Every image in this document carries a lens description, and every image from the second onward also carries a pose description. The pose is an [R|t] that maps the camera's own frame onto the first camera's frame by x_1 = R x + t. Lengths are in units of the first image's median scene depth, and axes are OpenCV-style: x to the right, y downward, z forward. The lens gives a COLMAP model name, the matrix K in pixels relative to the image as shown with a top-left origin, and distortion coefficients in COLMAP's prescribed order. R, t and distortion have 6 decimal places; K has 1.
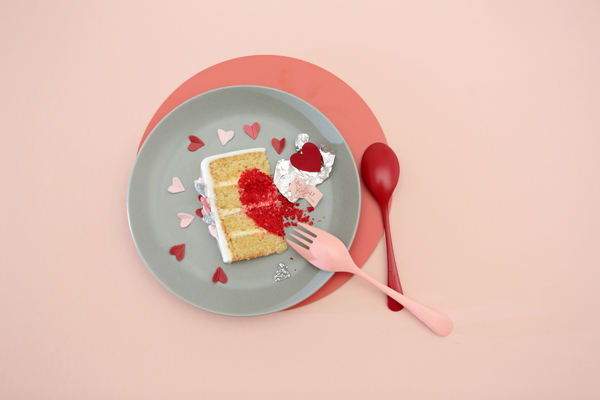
lens RADIAL K [[707.4, 0, 300.0], [0, 707.4, 200.0], [0, 0, 1]] dist [-0.071438, -0.002097]
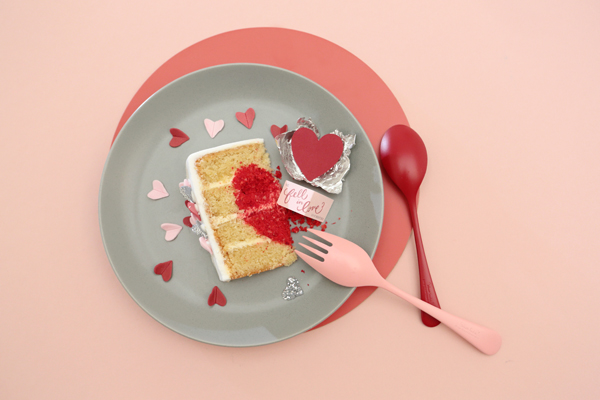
lens RADIAL K [[638.9, 0, 300.0], [0, 638.9, 200.0], [0, 0, 1]] dist [-0.091386, 0.002561]
pose [[0.998389, -0.055595, 0.011324, -0.019153], [0.055409, 0.998334, 0.016114, -0.011990], [-0.012201, -0.015461, 0.999806, 0.262682]]
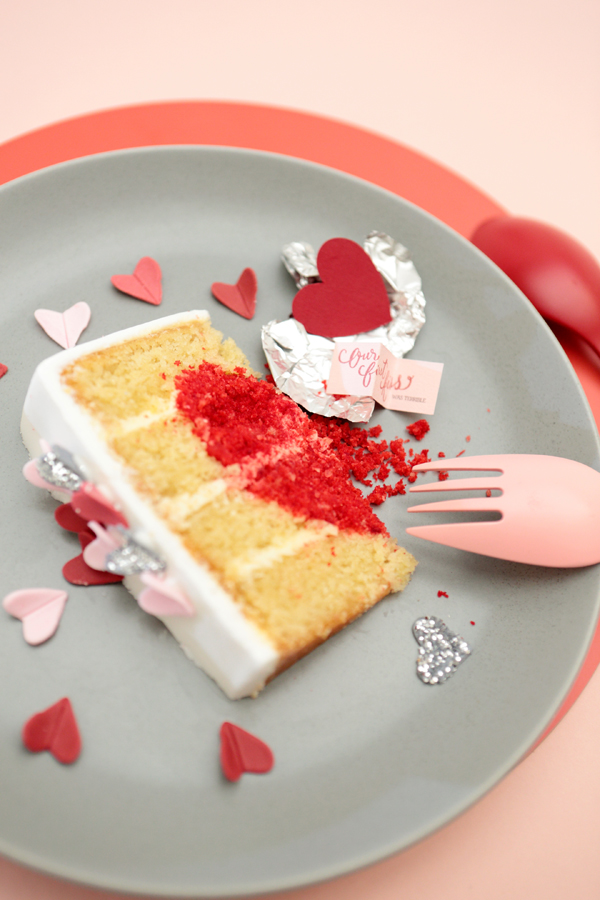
lens RADIAL K [[1061.2, 0, 300.0], [0, 1061.2, 450.0], [0, 0, 1]] dist [-0.071438, -0.002097]
pose [[0.892677, -0.325307, 0.311934, -0.181968], [0.406283, 0.880425, -0.244511, 0.114872], [-0.195094, 0.345003, 0.918102, 0.599296]]
